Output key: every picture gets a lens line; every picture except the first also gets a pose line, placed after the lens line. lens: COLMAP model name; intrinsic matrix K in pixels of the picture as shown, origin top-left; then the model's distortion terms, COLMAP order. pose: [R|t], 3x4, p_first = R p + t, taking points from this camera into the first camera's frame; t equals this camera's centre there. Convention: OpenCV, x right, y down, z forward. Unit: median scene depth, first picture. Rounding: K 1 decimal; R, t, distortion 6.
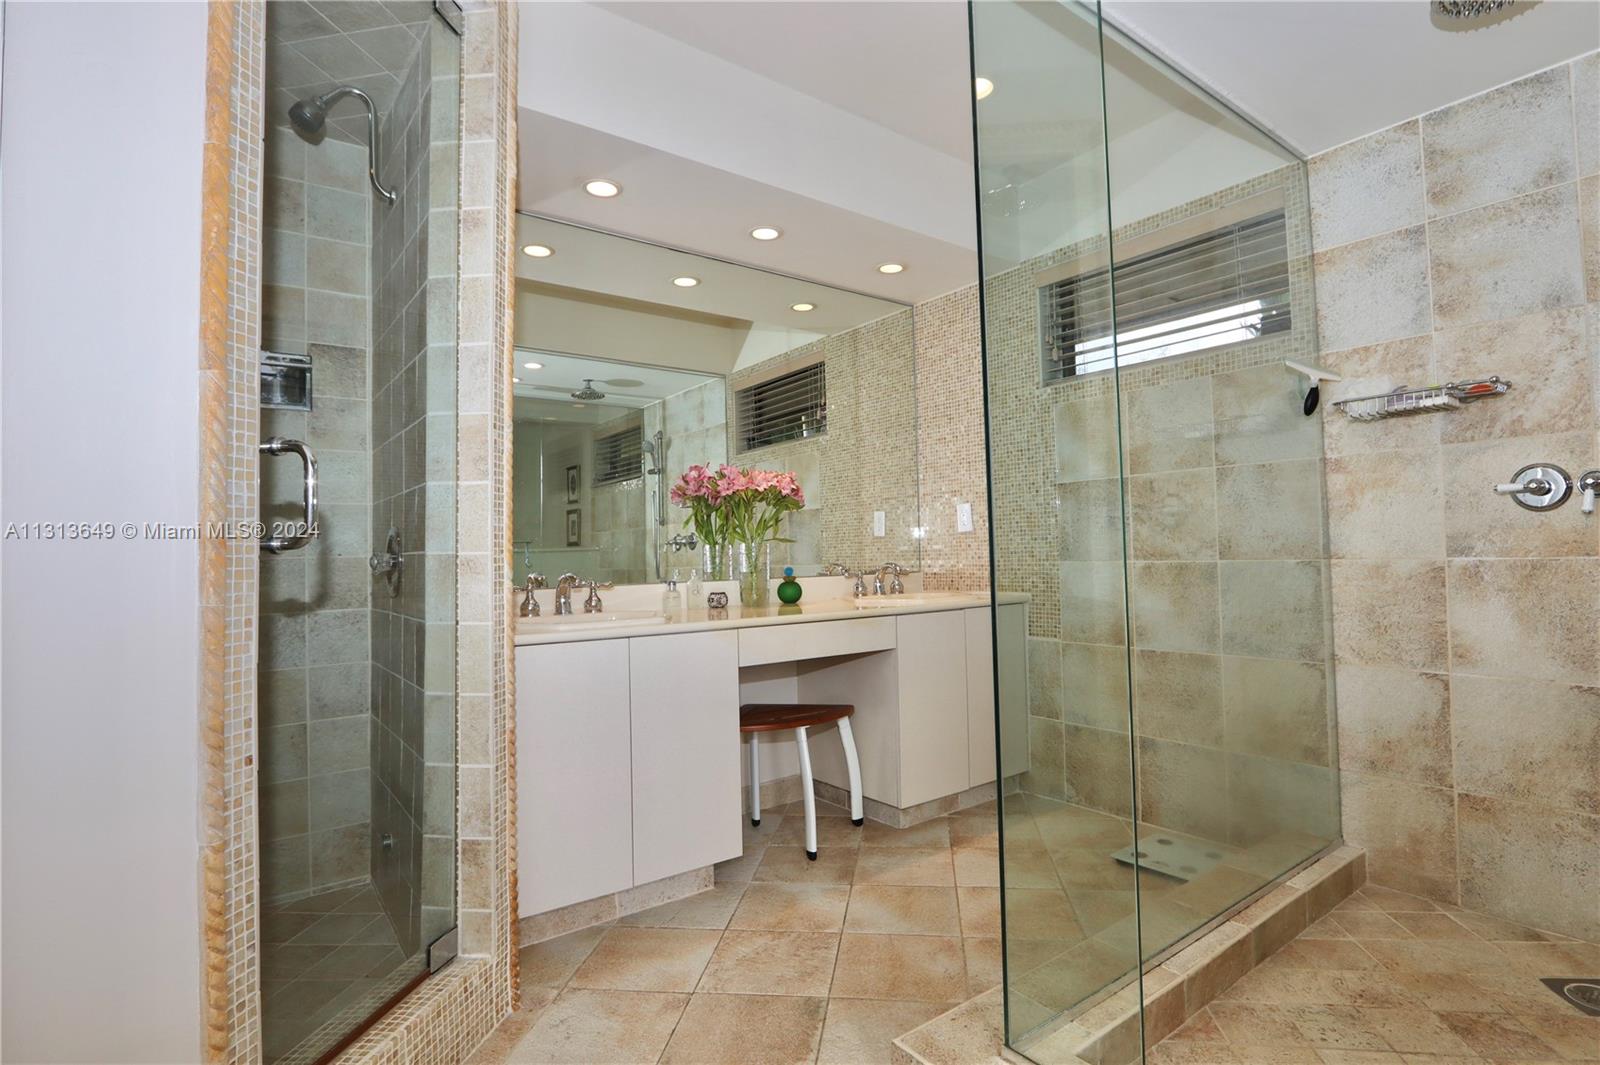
lens RADIAL K [[788.0, 0, 800.0], [0, 788.0, 532.5], [0, 0, 1]] dist [-0.004167, -0.001077]
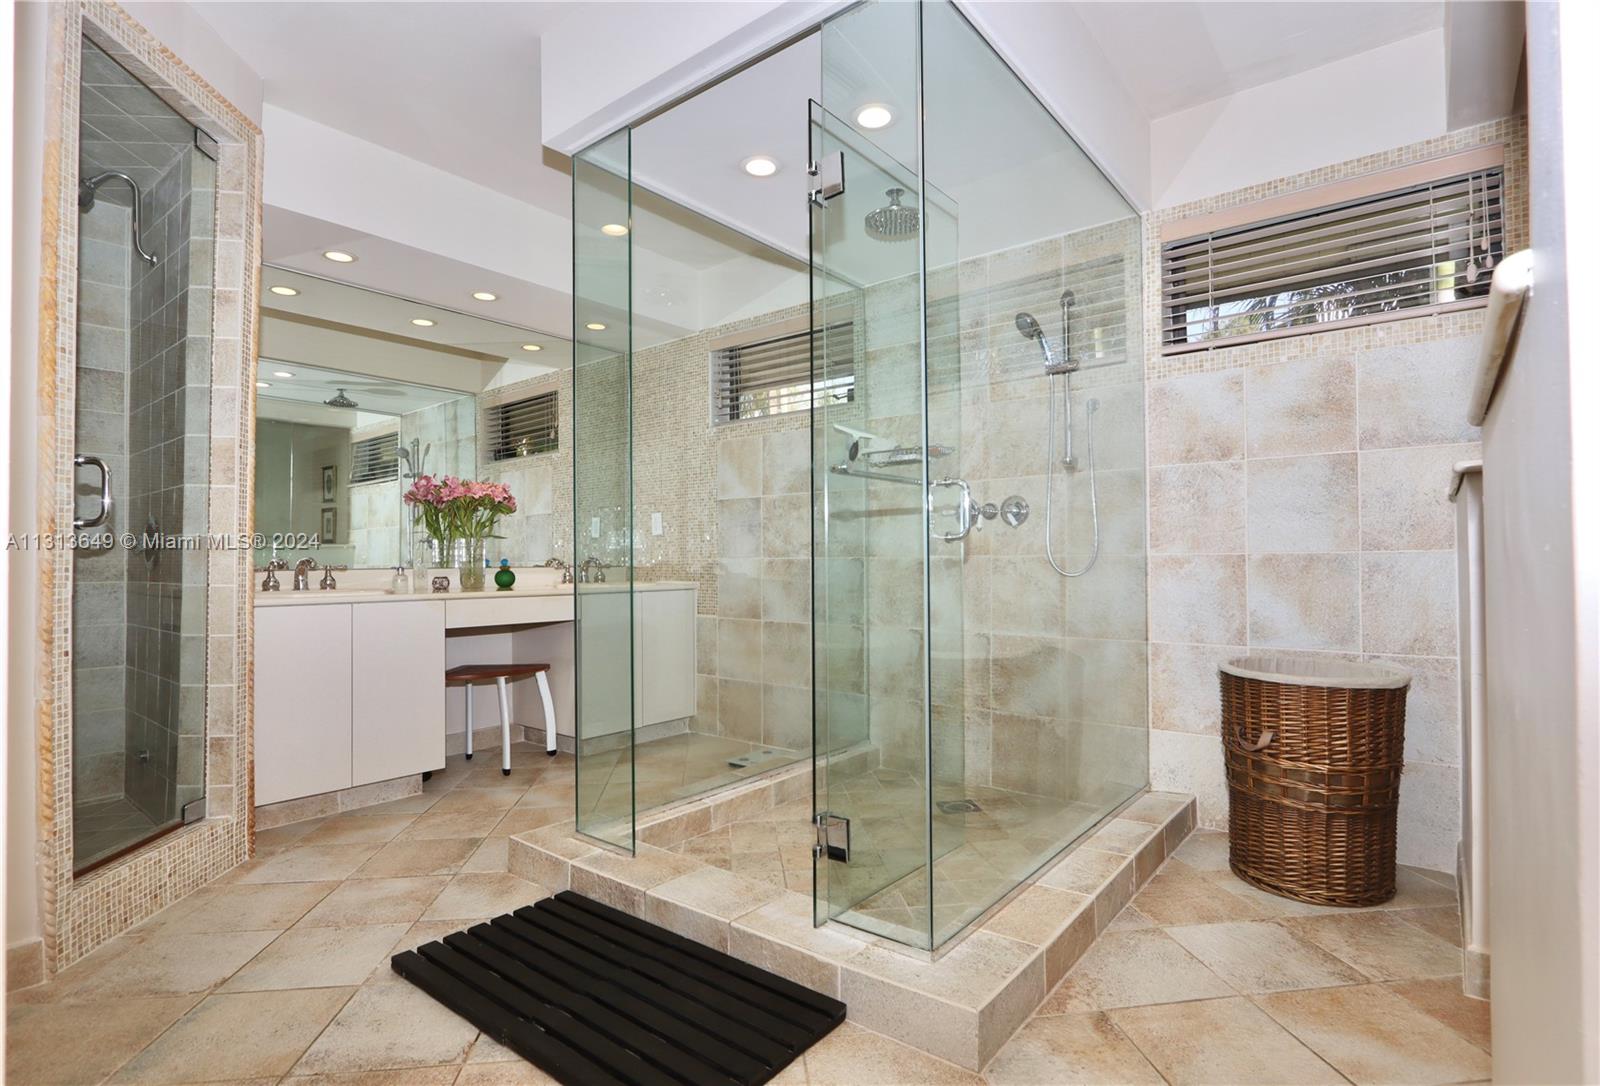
lens RADIAL K [[795.3, 0, 798.9], [0, 795.3, 553.6], [0, 0, 1]] dist [-0.001821, -0.001649]
pose [[0.971127, 0.018844, 0.237817, 0.196833], [-0.022248, 0.999685, 0.011636, 0.014167], [-0.237523, -0.016591, 0.971240, -0.492414]]
